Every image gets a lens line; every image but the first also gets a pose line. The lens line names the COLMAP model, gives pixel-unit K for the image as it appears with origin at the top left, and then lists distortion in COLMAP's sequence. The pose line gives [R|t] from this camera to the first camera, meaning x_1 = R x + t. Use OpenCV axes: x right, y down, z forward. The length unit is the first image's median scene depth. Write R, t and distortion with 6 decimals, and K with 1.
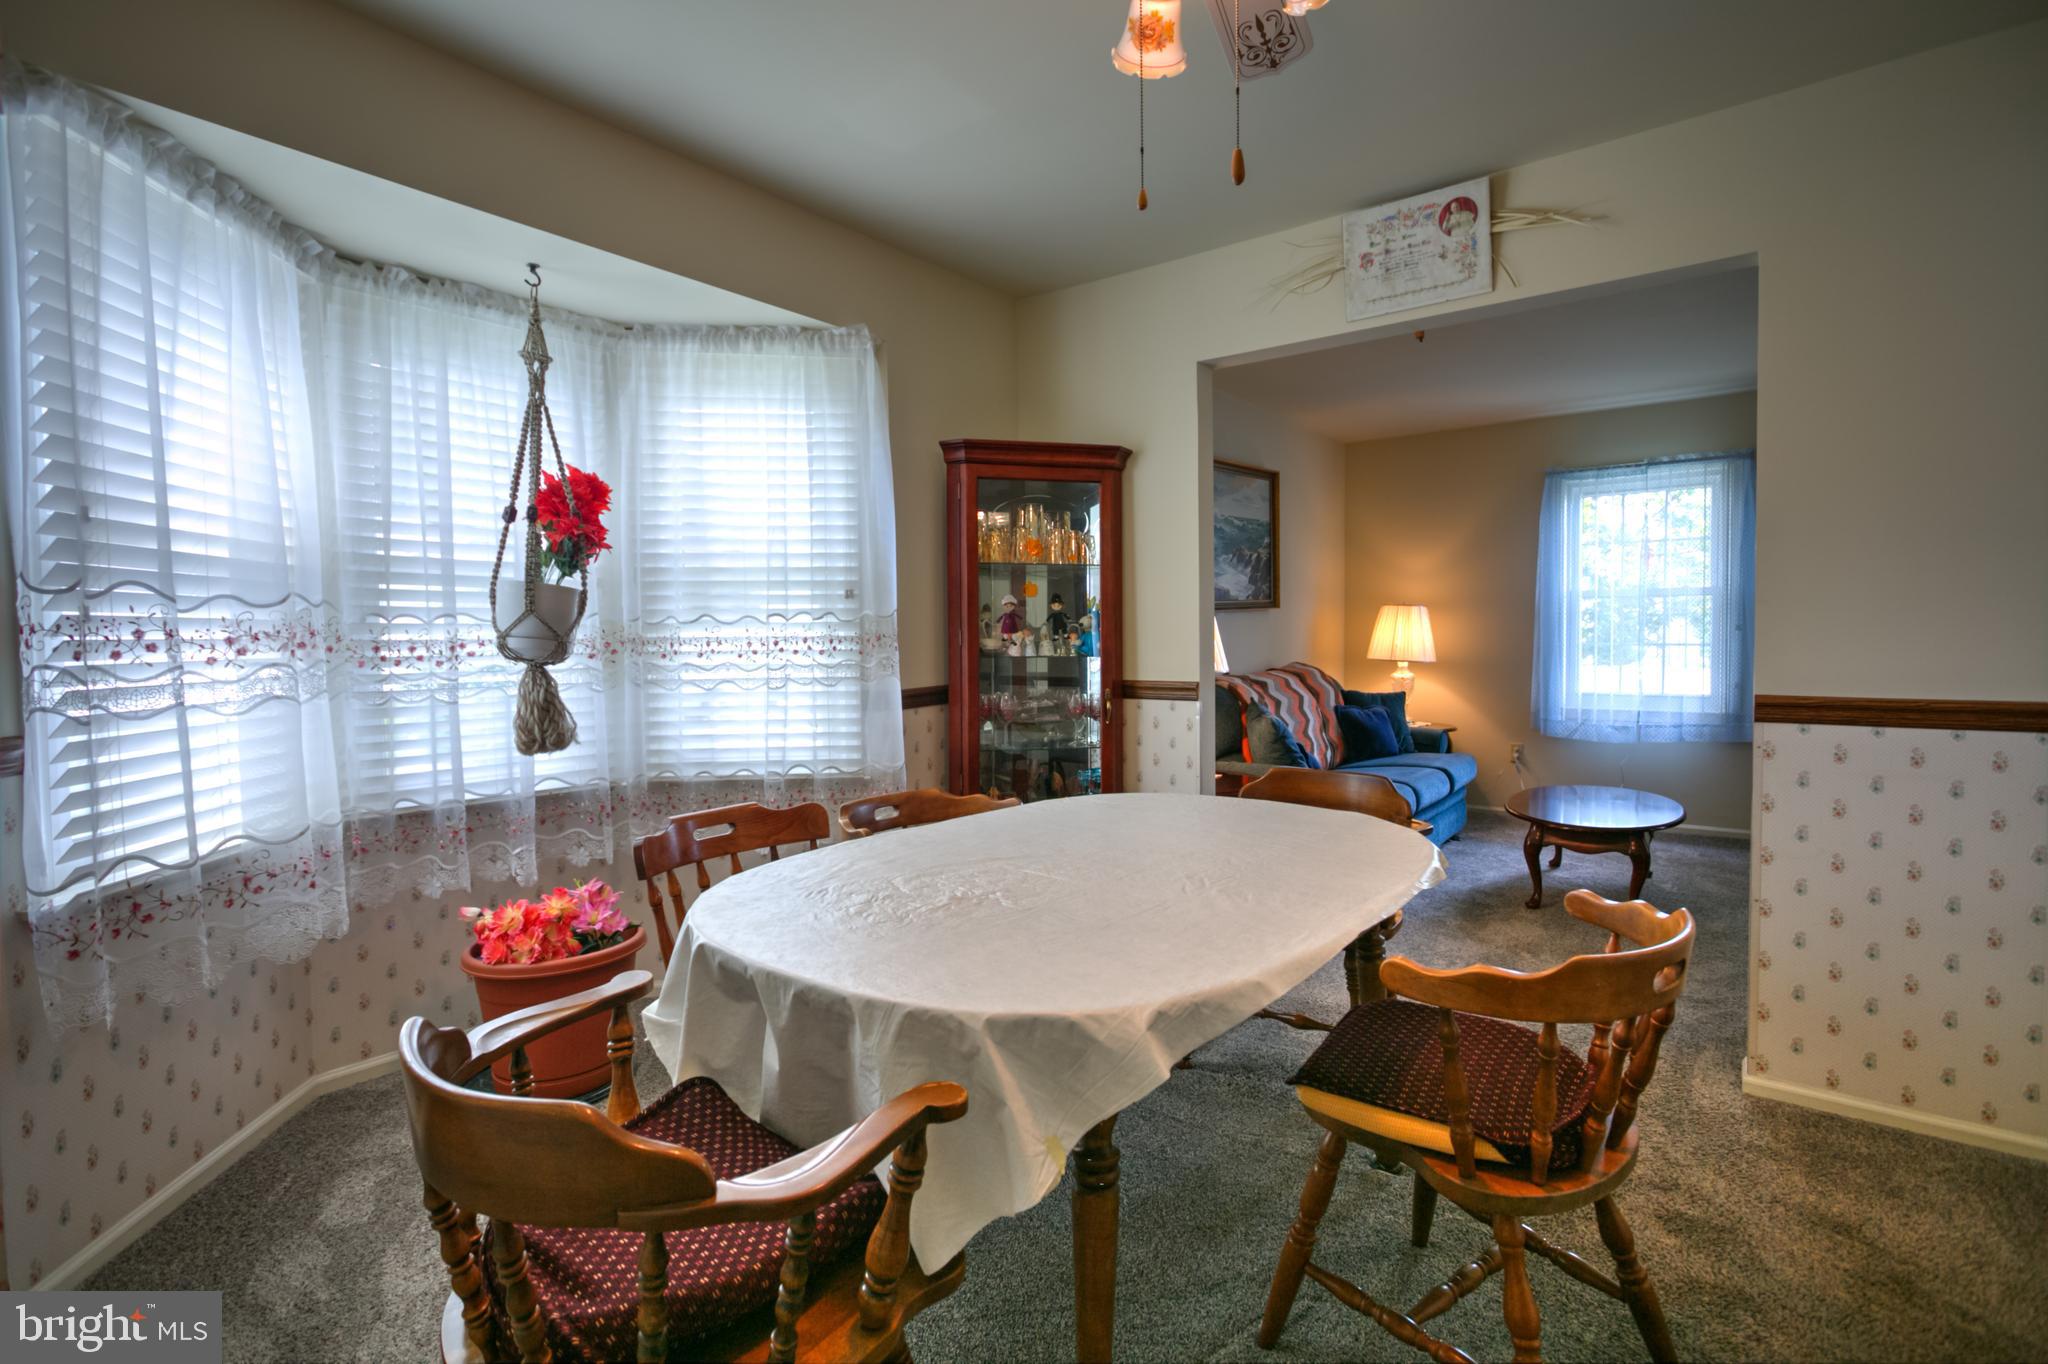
lens RADIAL K [[966.5, 0, 1015.6], [0, 966.5, 682.0], [0, 0, 1]] dist [-0.006133, 0.000926]
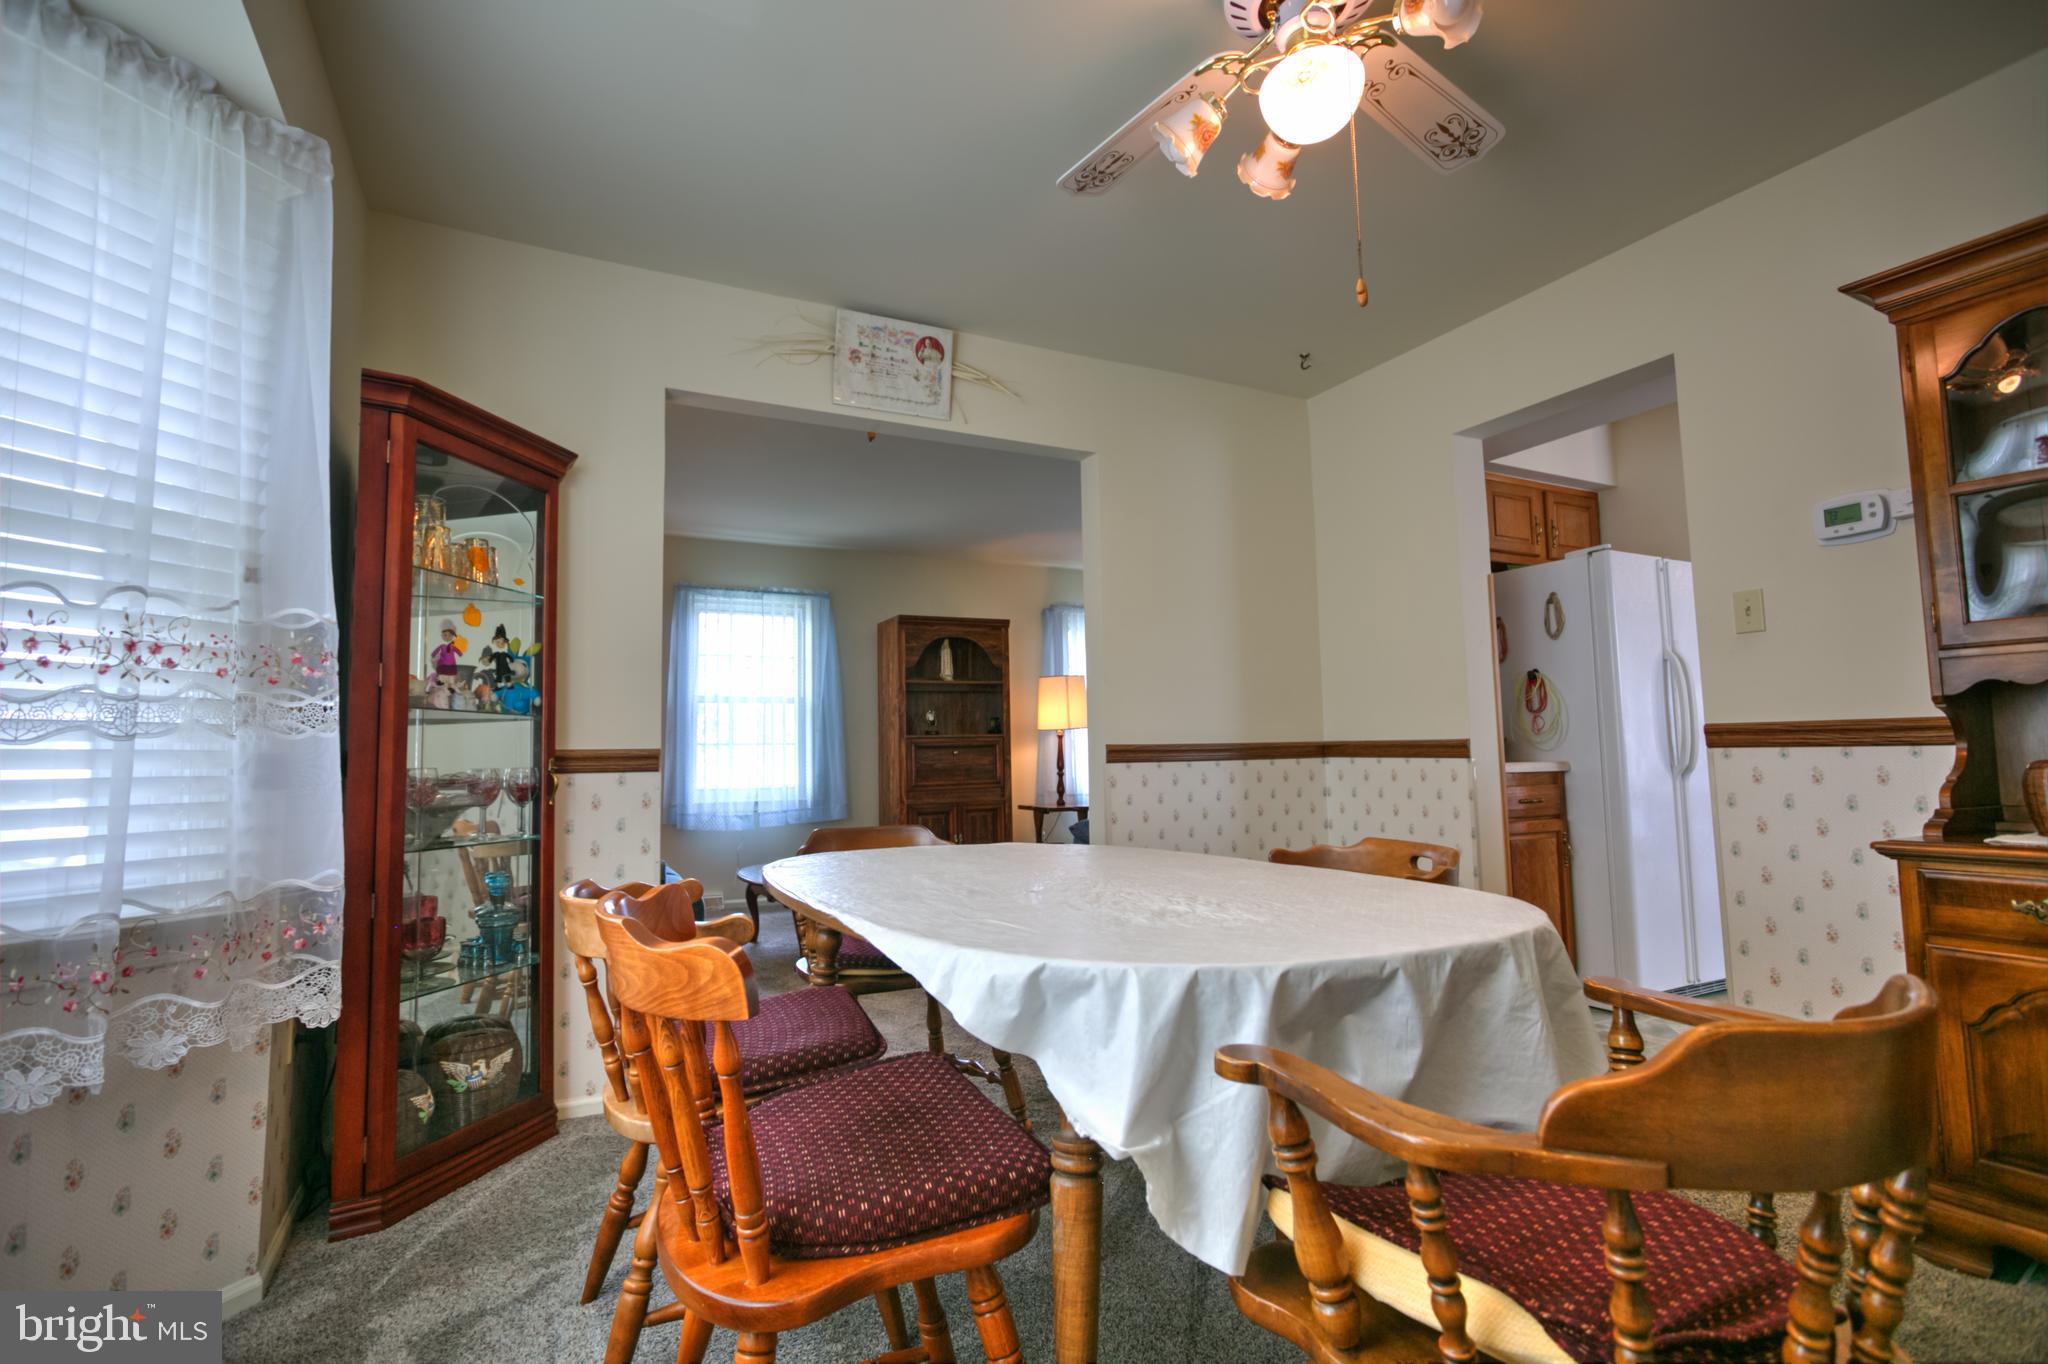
lens RADIAL K [[966.5, 0, 1016.6], [0, 966.5, 680.5], [0, 0, 1]] dist [-0.006133, 0.000926]
pose [[0.436677, 0.075964, 0.896405, -0.444251], [0.051190, 0.992716, -0.109062, 0.048870], [-0.898161, 0.093511, 0.429608, 0.351430]]
